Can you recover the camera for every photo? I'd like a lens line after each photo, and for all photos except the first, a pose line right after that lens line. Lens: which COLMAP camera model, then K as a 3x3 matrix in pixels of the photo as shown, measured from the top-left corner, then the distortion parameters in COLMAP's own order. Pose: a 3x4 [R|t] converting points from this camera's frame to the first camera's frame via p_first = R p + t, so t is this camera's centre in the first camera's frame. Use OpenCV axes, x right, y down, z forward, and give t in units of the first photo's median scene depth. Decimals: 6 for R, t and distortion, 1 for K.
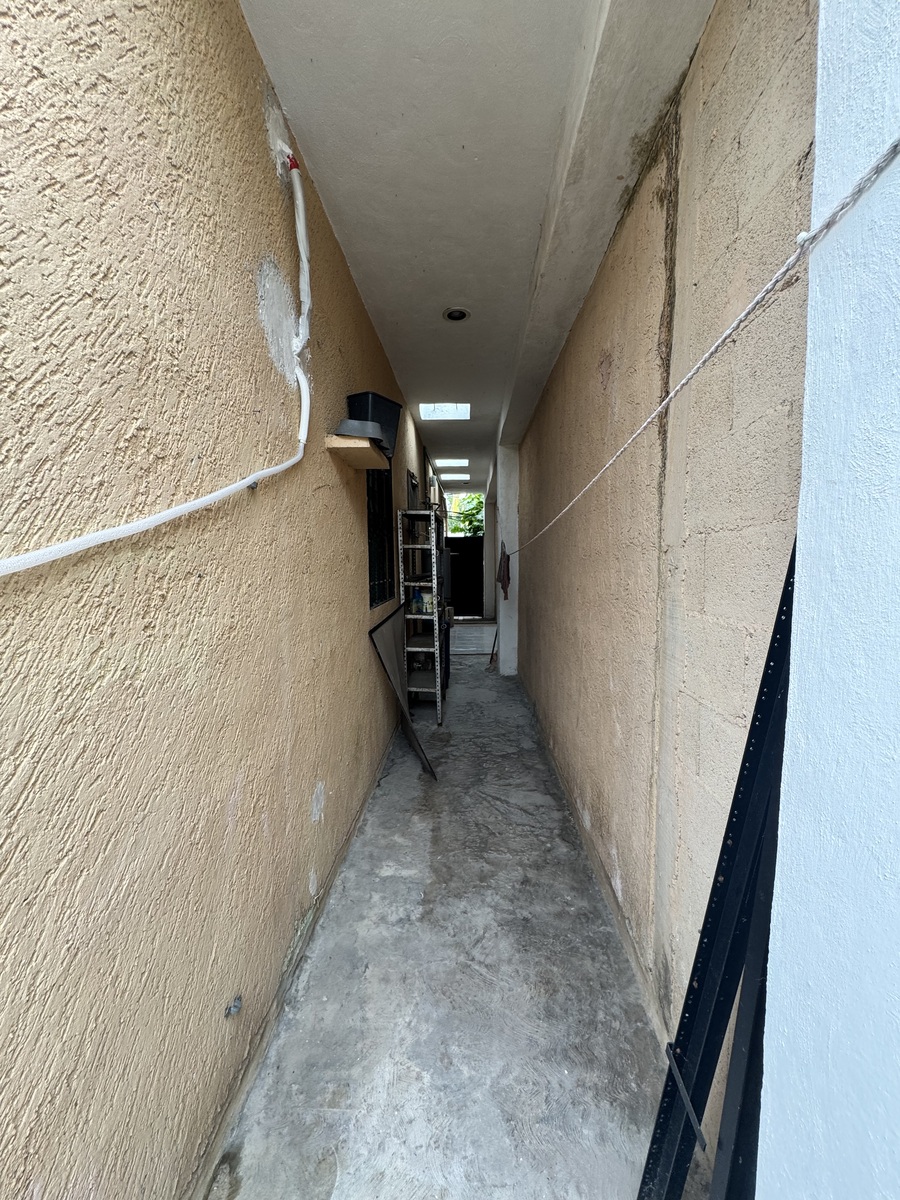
lens RADIAL K [[480.8, 0, 450.0], [0, 480.8, 600.0], [0, 0, 1]] dist [0.000633, 0.000432]
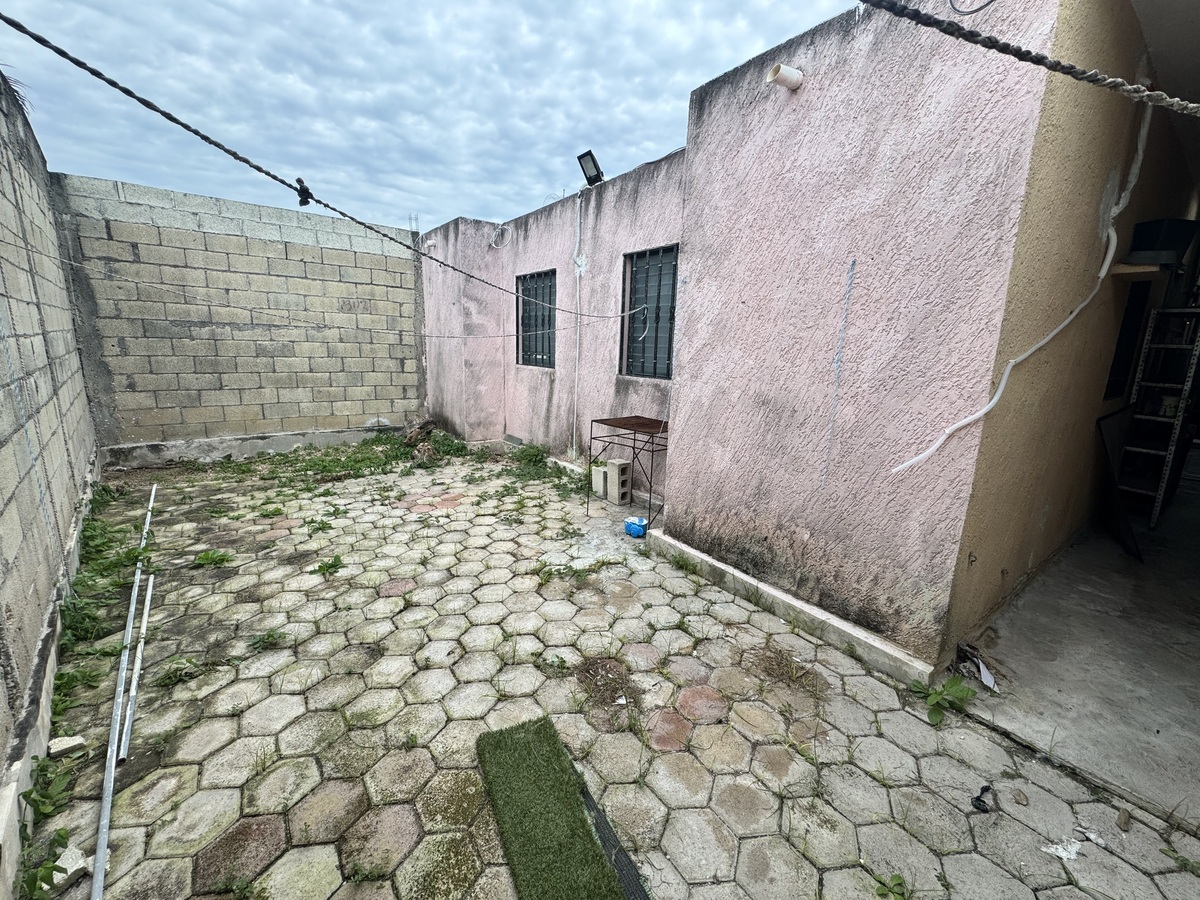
lens RADIAL K [[480.8, 0, 600.0], [0, 480.8, 450.0], [0, 0, 1]] dist [0.000633, 0.000432]
pose [[0.632990, 0.190545, -0.750344, -0.042419], [-0.098155, 0.981168, 0.166358, 0.069507], [0.767912, -0.031653, 0.639772, -0.785468]]
